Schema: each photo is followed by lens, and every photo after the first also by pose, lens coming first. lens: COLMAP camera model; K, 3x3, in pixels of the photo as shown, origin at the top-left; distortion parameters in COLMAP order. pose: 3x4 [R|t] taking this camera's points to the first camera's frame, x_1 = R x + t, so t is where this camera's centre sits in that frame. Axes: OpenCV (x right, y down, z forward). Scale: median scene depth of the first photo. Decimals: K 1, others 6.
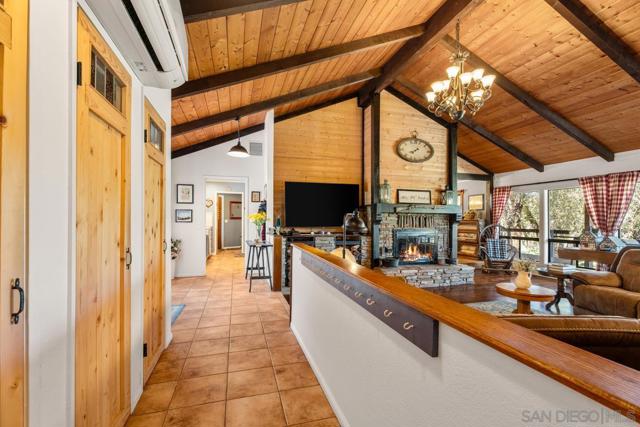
lens RADIAL K [[284.9, 0, 315.9], [0, 284.9, 218.2], [0, 0, 1]] dist [0.001740, 0.000287]
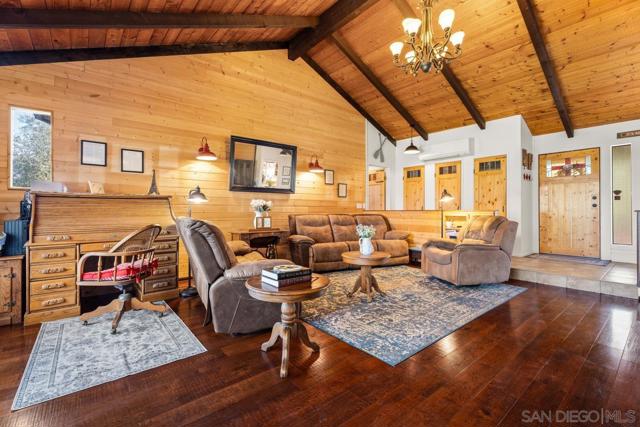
lens RADIAL K [[284.9, 0, 321.1], [0, 284.9, 209.2], [0, 0, 1]] dist [0.001740, 0.000287]
pose [[-0.914959, -0.007697, -0.403472, 0.700190], [-0.005034, 0.999958, -0.007661, 0.049587], [0.403514, -0.004978, -0.914960, 1.012758]]
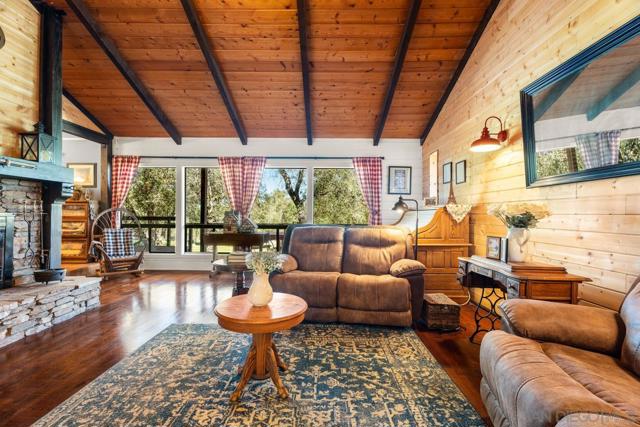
lens RADIAL K [[284.9, 0, 325.0], [0, 284.9, 214.0], [0, 0, 1]] dist [0.001740, 0.000287]
pose [[0.275884, -0.000993, 0.961190, 0.122138], [-0.010273, 0.999939, 0.003981, 0.035084], [-0.961136, -0.010972, 0.275857, 0.391512]]
